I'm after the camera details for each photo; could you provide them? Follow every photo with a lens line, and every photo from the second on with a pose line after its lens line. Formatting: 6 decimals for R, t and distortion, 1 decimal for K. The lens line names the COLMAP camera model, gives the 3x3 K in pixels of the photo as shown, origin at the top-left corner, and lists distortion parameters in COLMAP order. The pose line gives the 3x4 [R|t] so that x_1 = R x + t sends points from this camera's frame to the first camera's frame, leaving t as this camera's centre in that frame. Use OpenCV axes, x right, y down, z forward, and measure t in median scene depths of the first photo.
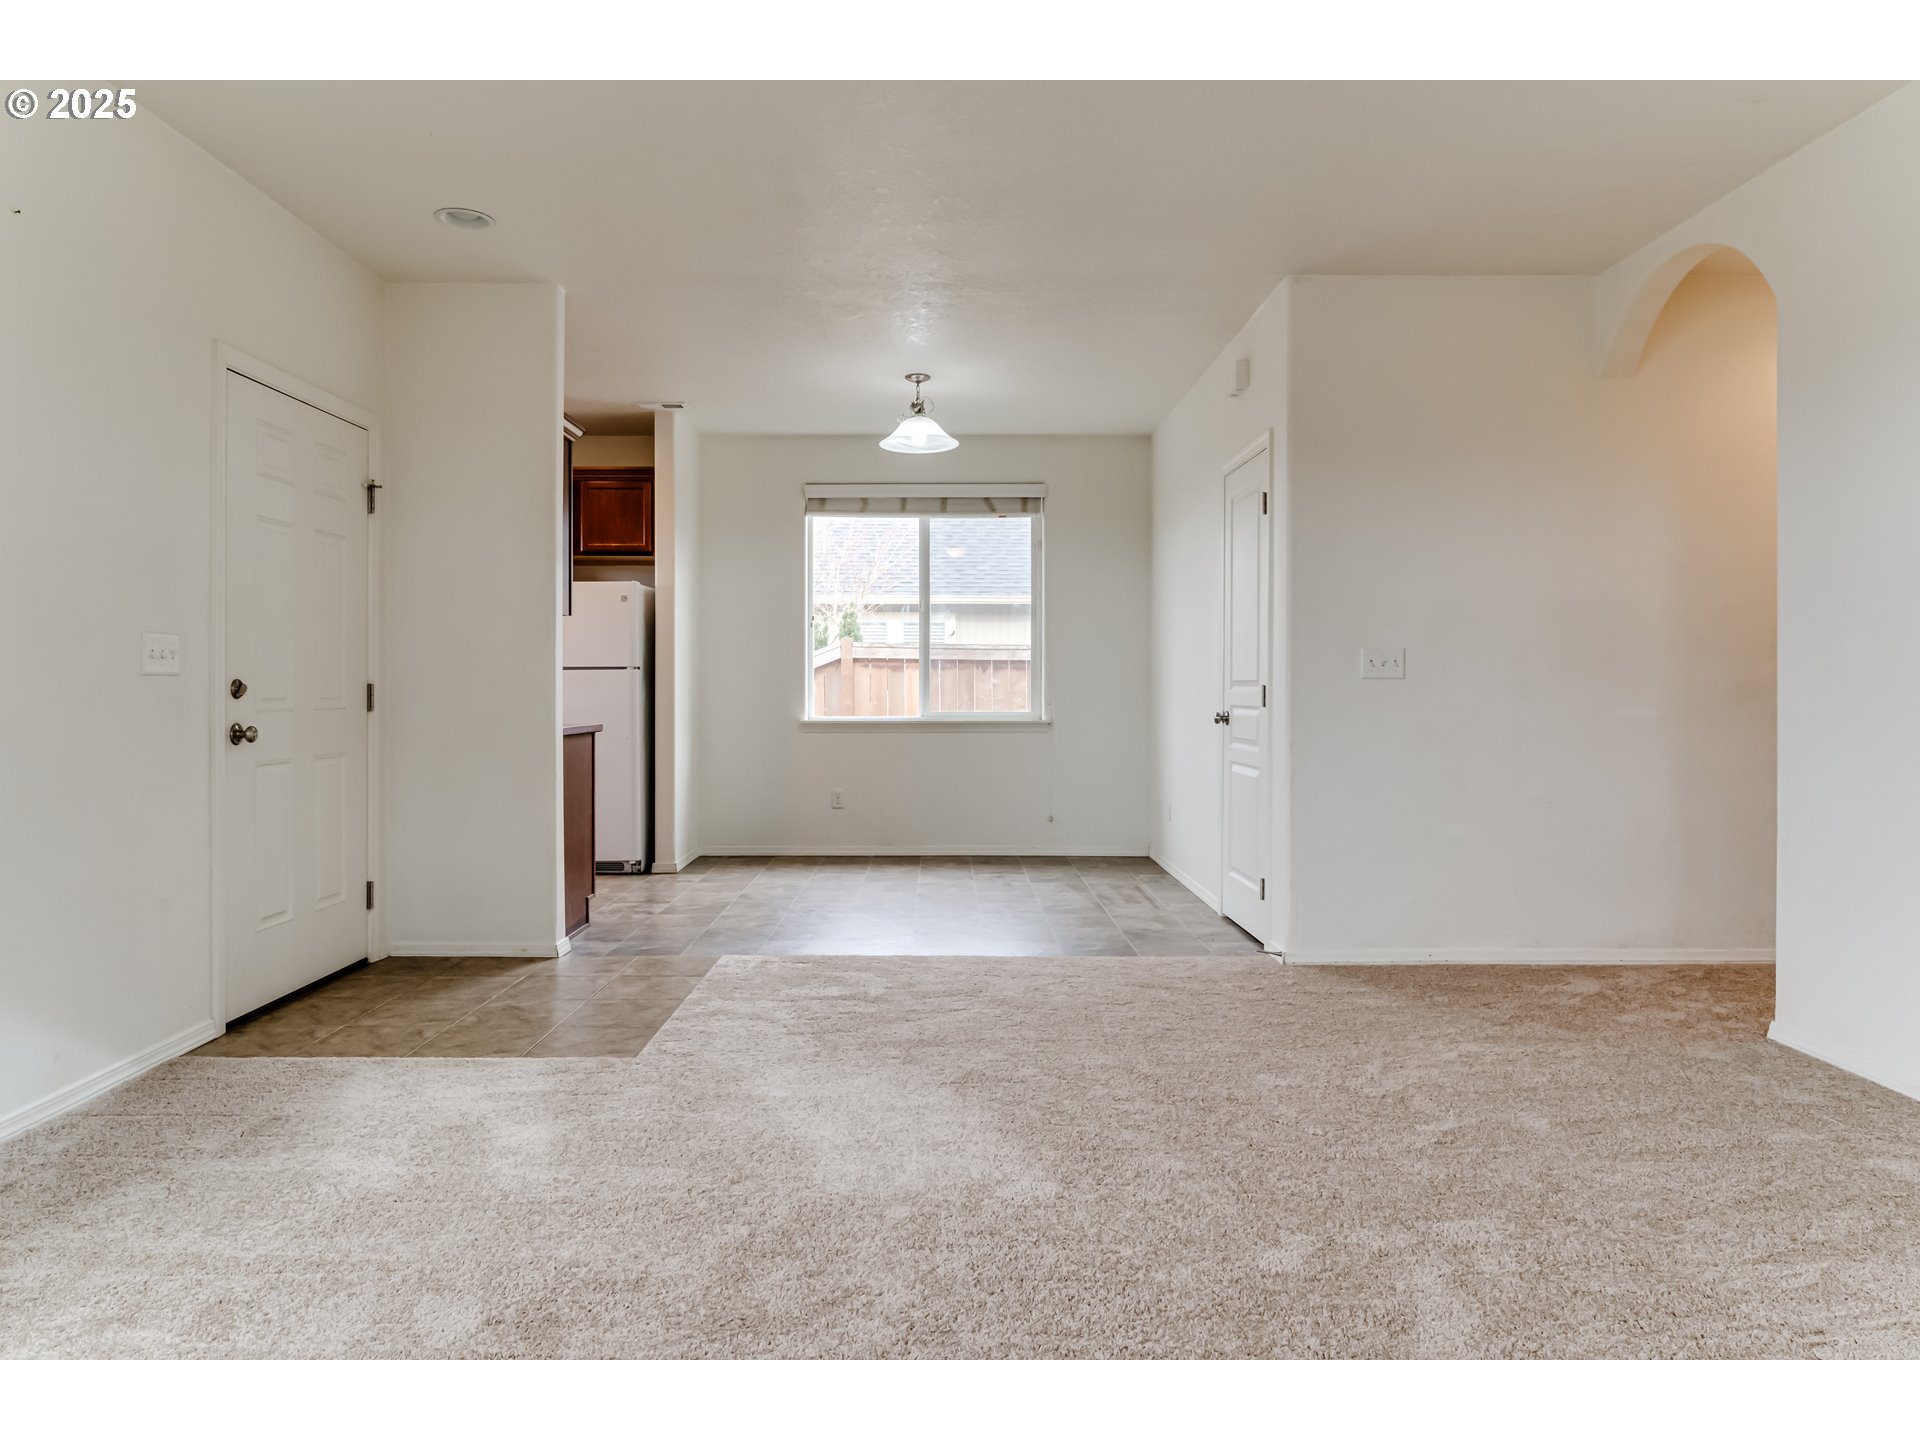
lens RADIAL K [[1204.5, 0, 923.6], [0, 1204.5, 692.8], [0, 0, 1]] dist [0.001411, -0.001485]
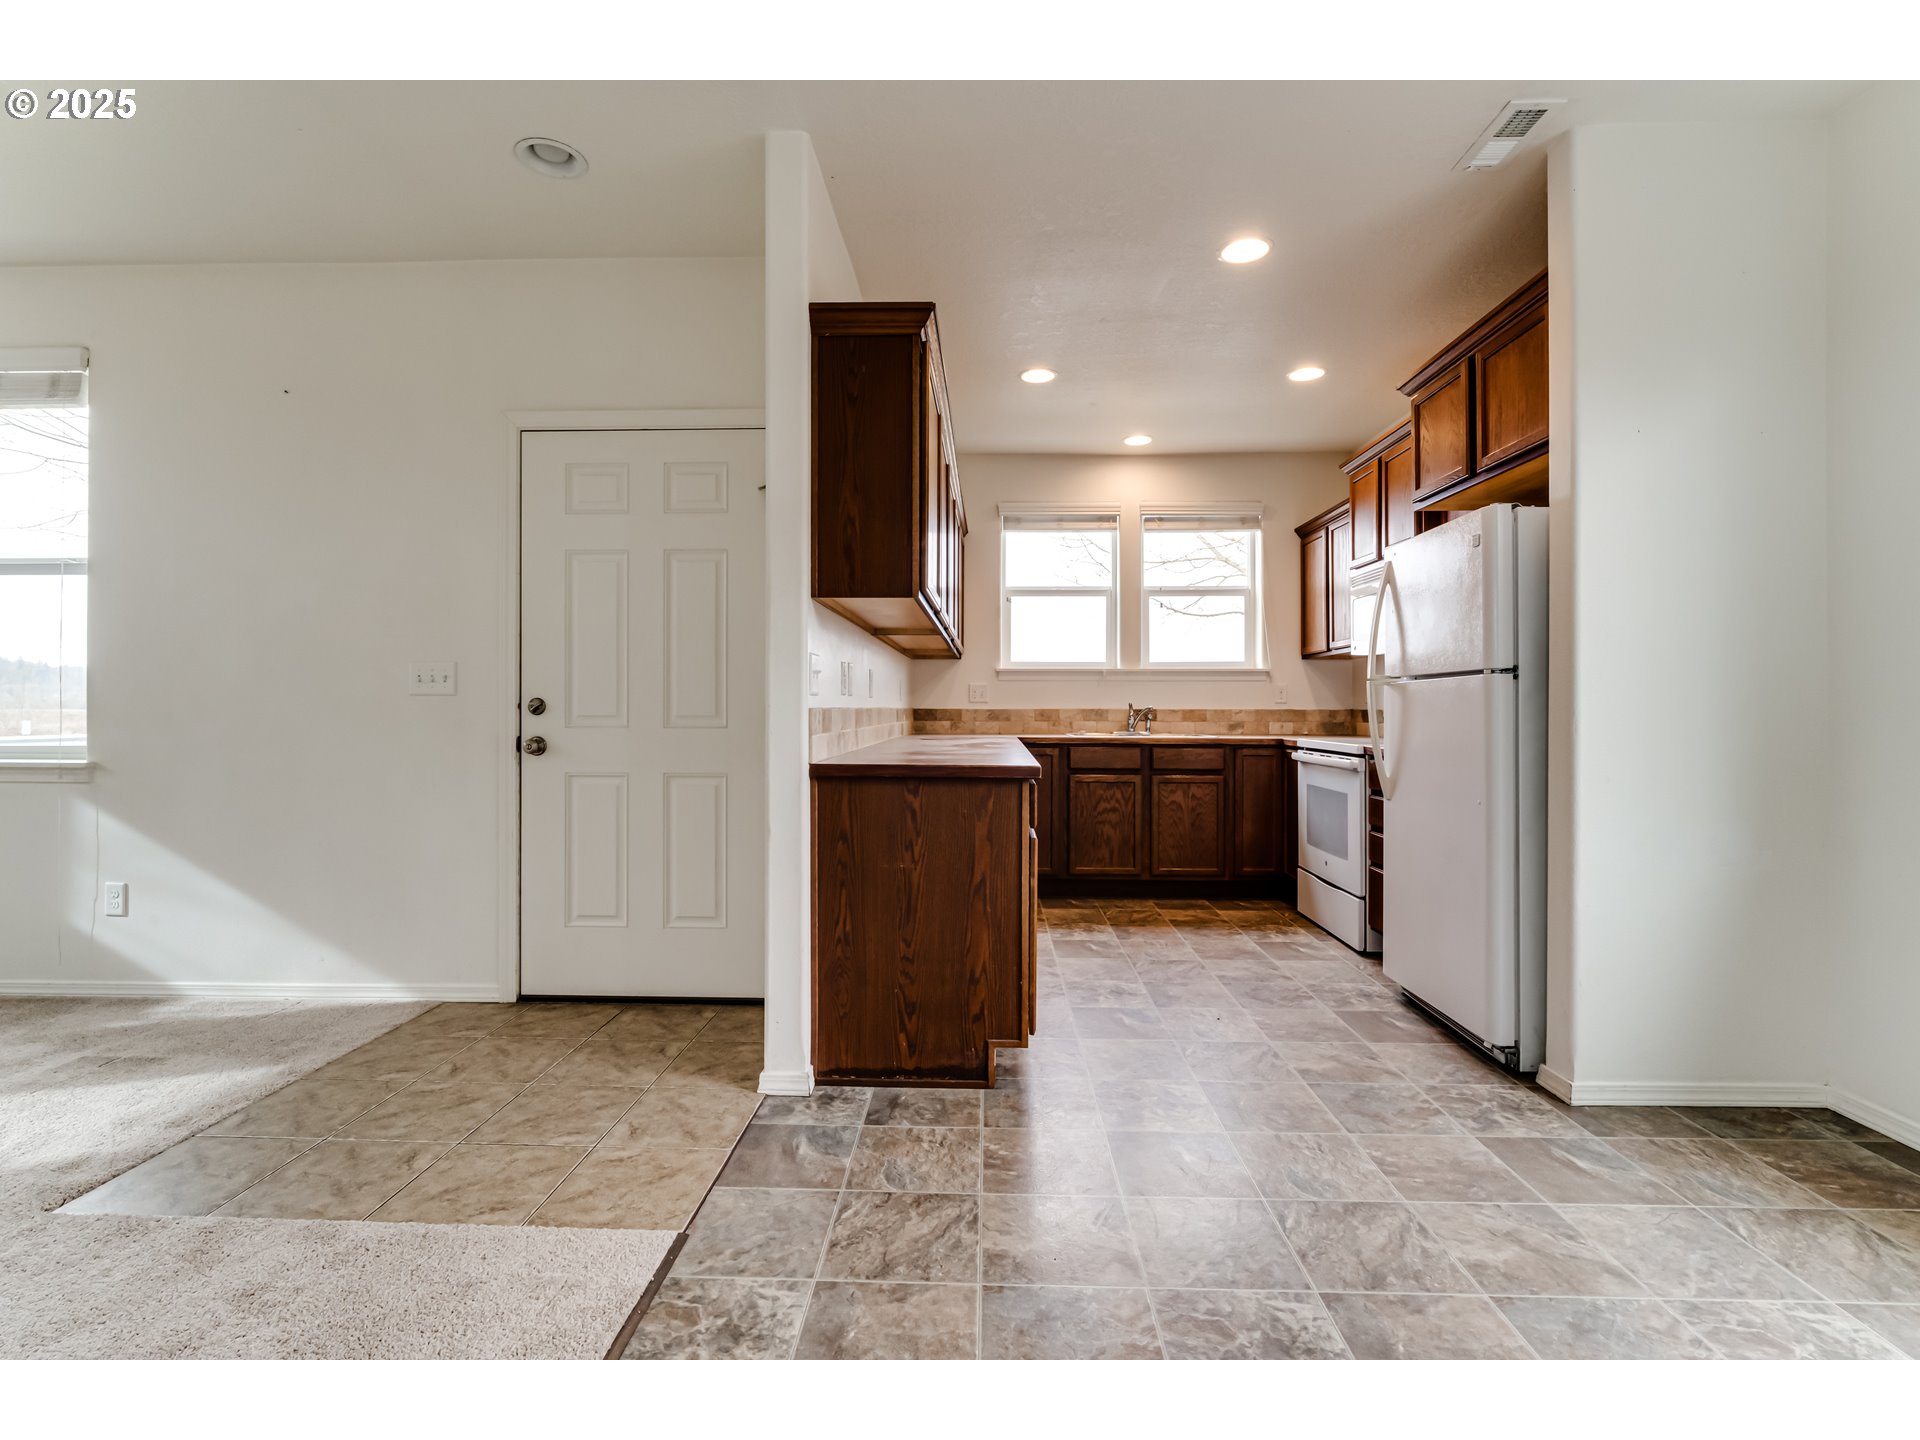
lens RADIAL K [[872.6, 0, 969.2], [0, 872.6, 703.4], [0, 0, 1]] dist [-0.003217, 0.001886]
pose [[-0.009334, 0.005040, -0.999944, 0.138021], [-0.009059, 0.999946, 0.005125, -0.007638], [0.999915, 0.009106, -0.009288, 0.763171]]
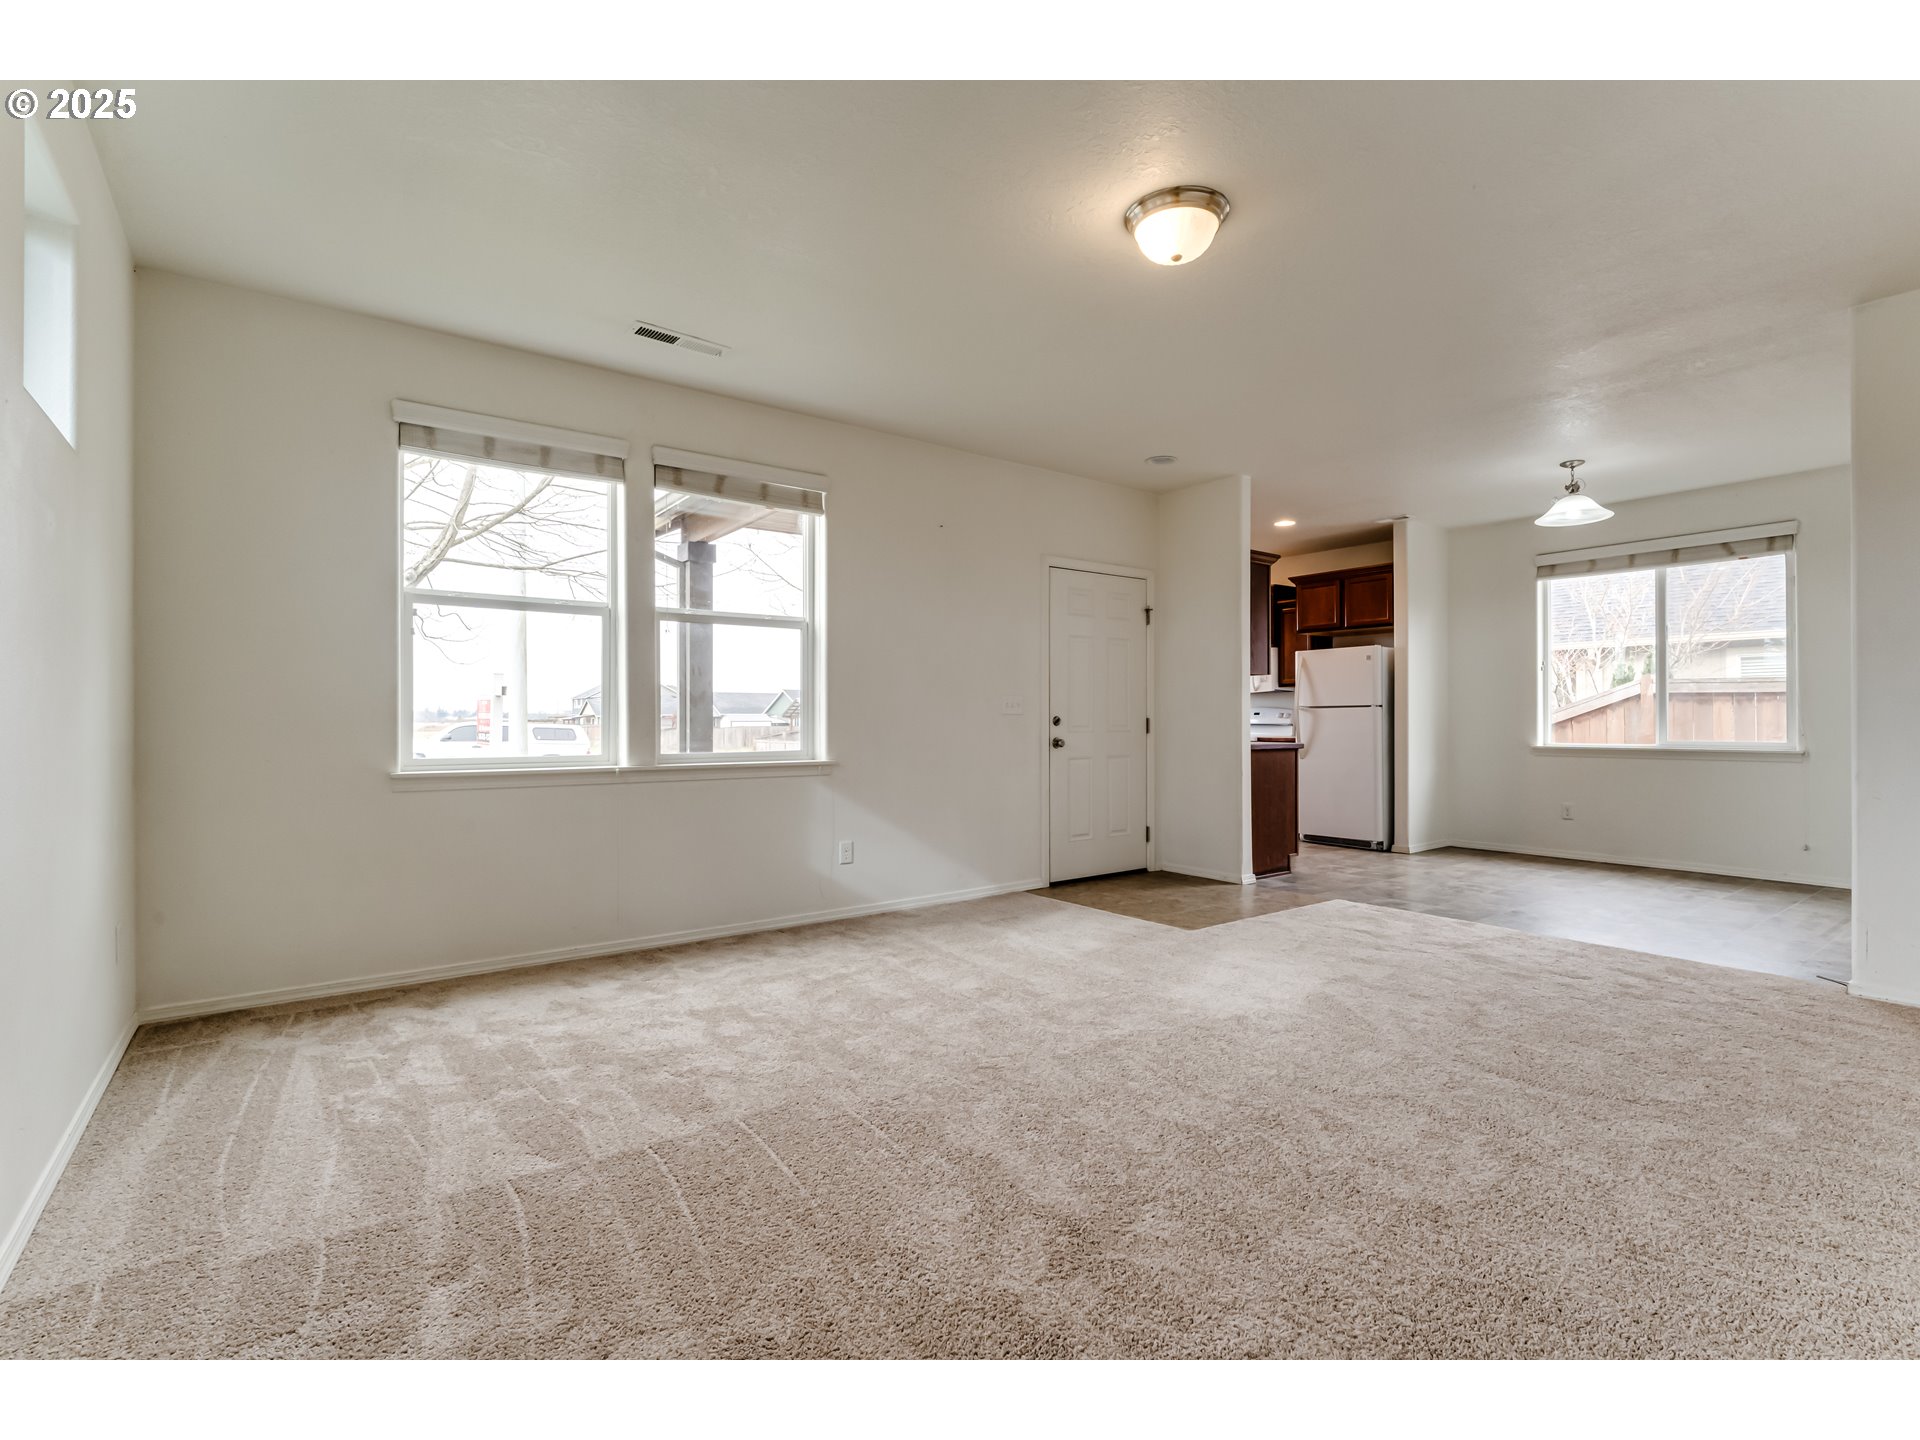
lens RADIAL K [[872.6, 0, 960.2], [0, 872.6, 724.9], [0, 0, 1]] dist [-0.003217, 0.001886]
pose [[0.608655, 0.002152, -0.793432, 0.275714], [-0.001387, 0.999998, 0.001648, 0.000693], [0.793434, 0.000098, 0.608657, -0.019704]]
